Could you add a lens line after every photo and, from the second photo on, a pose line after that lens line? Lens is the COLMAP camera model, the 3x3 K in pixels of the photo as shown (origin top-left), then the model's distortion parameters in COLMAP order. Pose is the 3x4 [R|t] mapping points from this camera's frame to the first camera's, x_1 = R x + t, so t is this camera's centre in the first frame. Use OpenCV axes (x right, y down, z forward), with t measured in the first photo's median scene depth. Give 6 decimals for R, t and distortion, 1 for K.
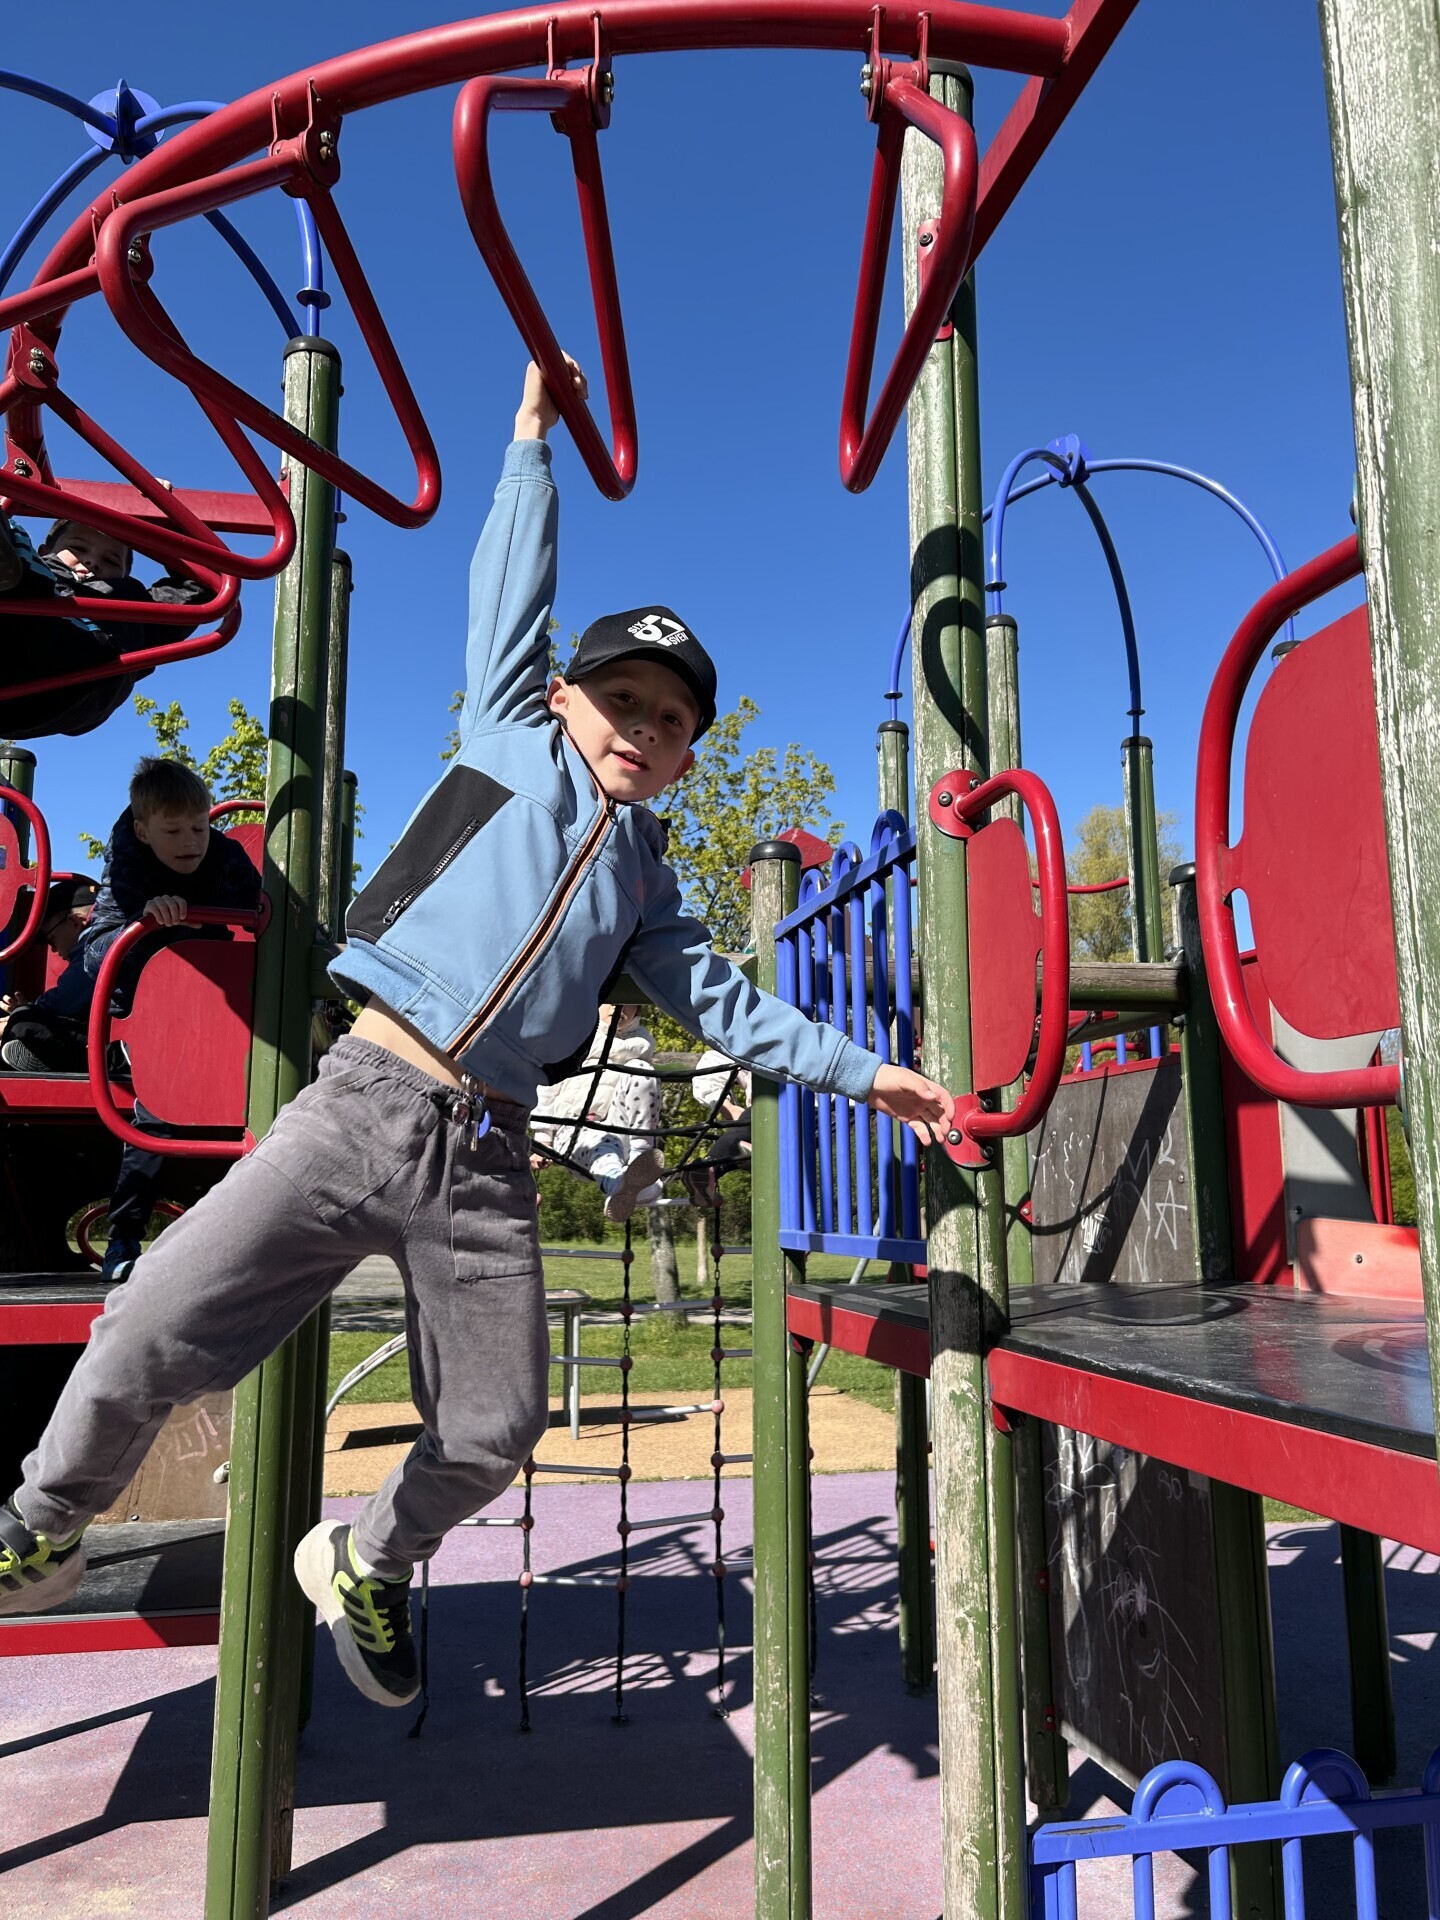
lens RADIAL K [[1451.6, 0, 717.6], [0, 1451.6, 992.0], [0, 0, 1]] dist [0.010599, 0.005117]
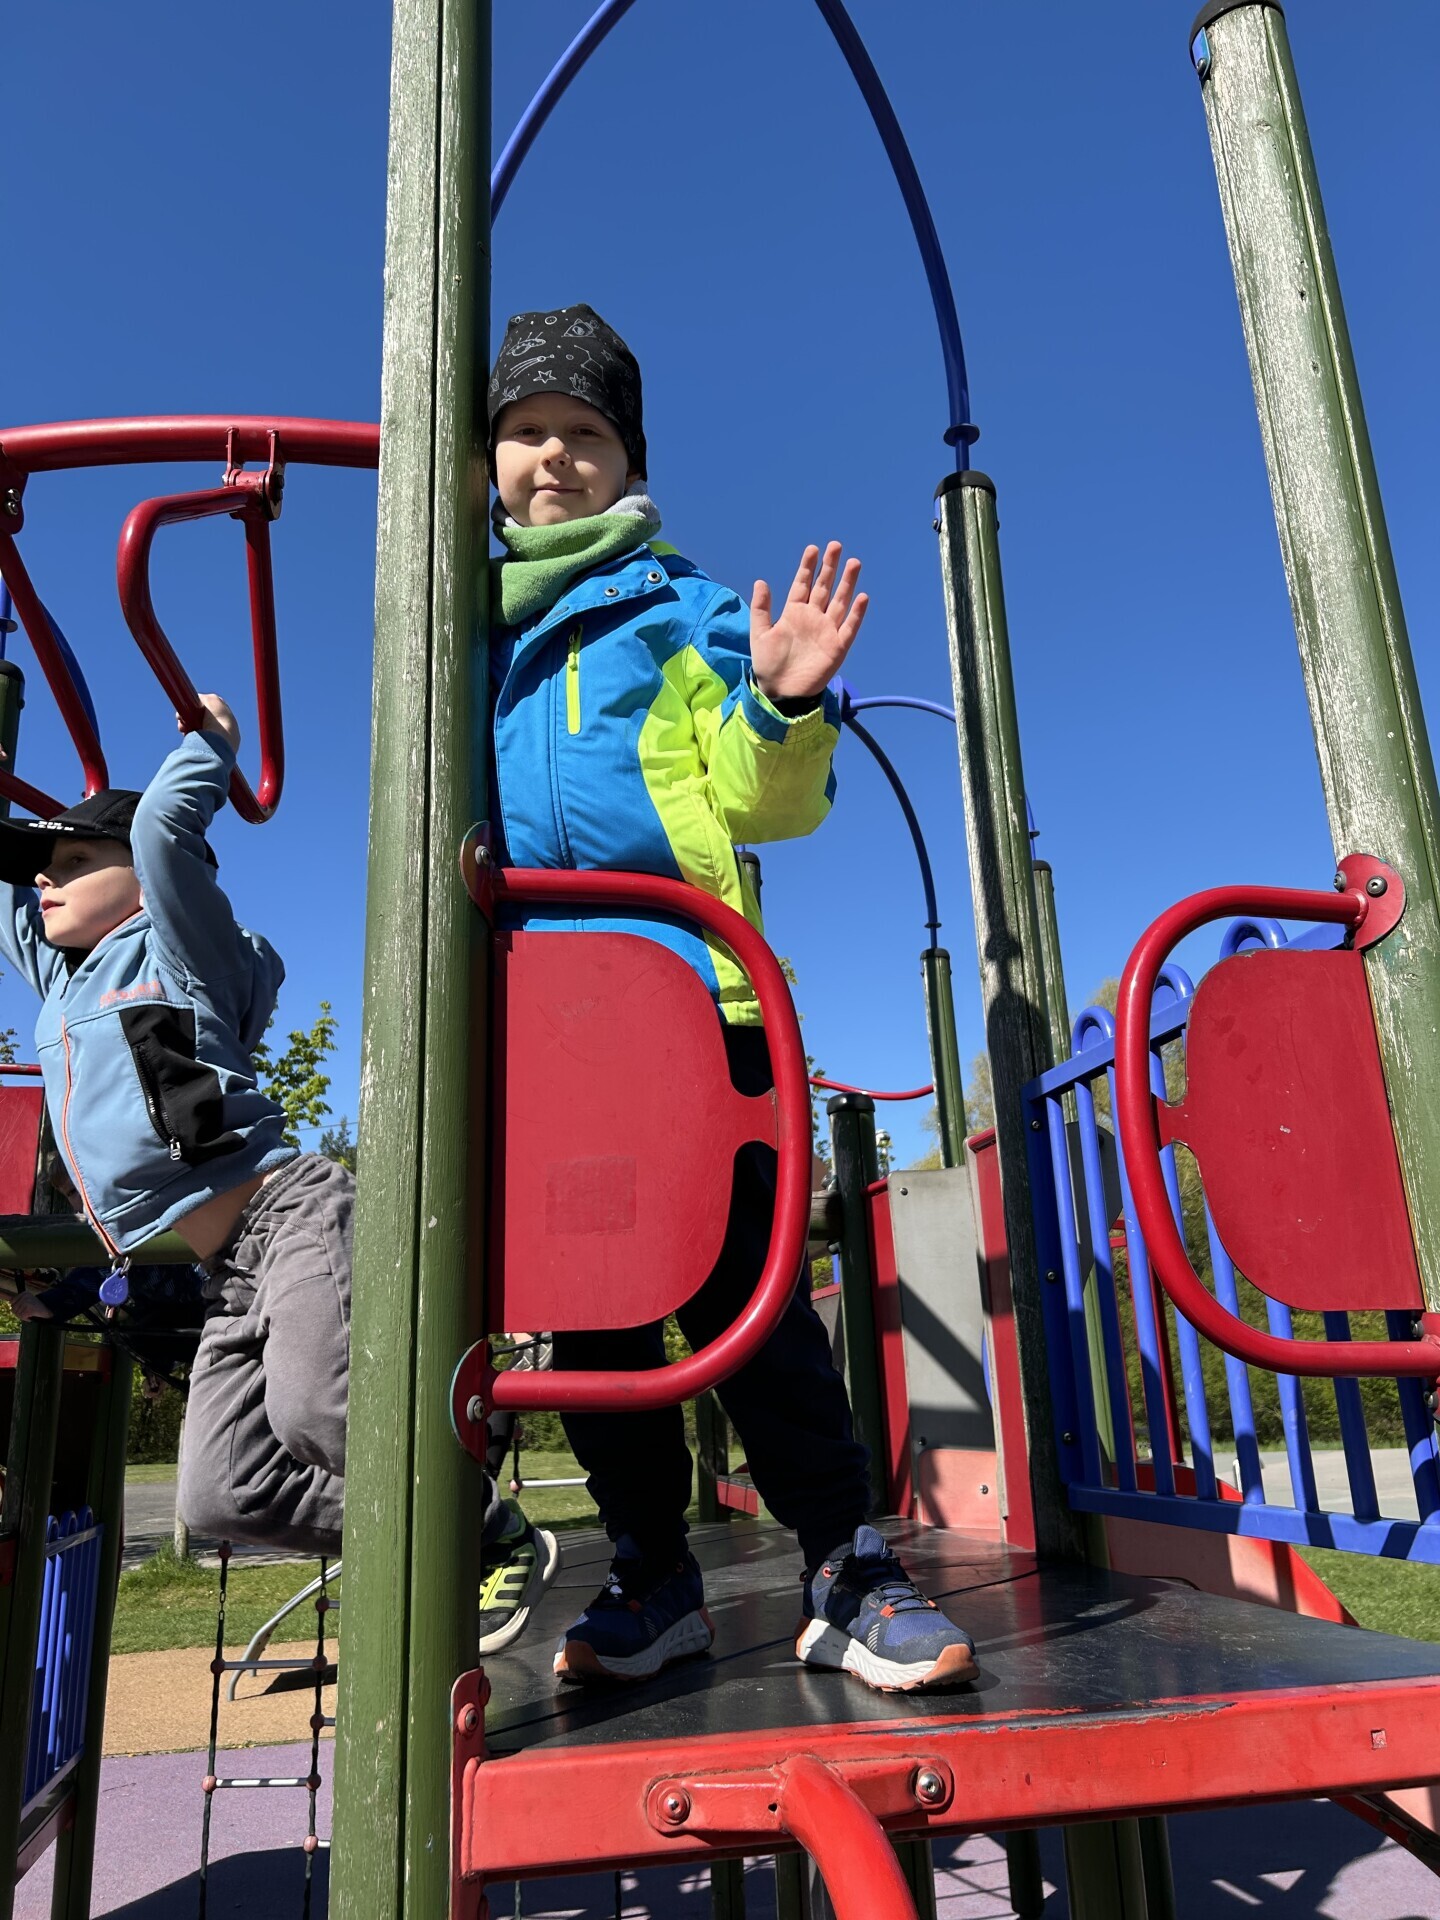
lens RADIAL K [[1445.7, 0, 720.0], [0, 1445.7, 960.0], [0, 0, 1]] dist [-0.001893, -0.006151]
pose [[0.998709, -0.044722, -0.024070, 0.190422], [0.040612, 0.987809, -0.150283, -0.022122], [0.030498, 0.149112, 0.988350, -0.028238]]
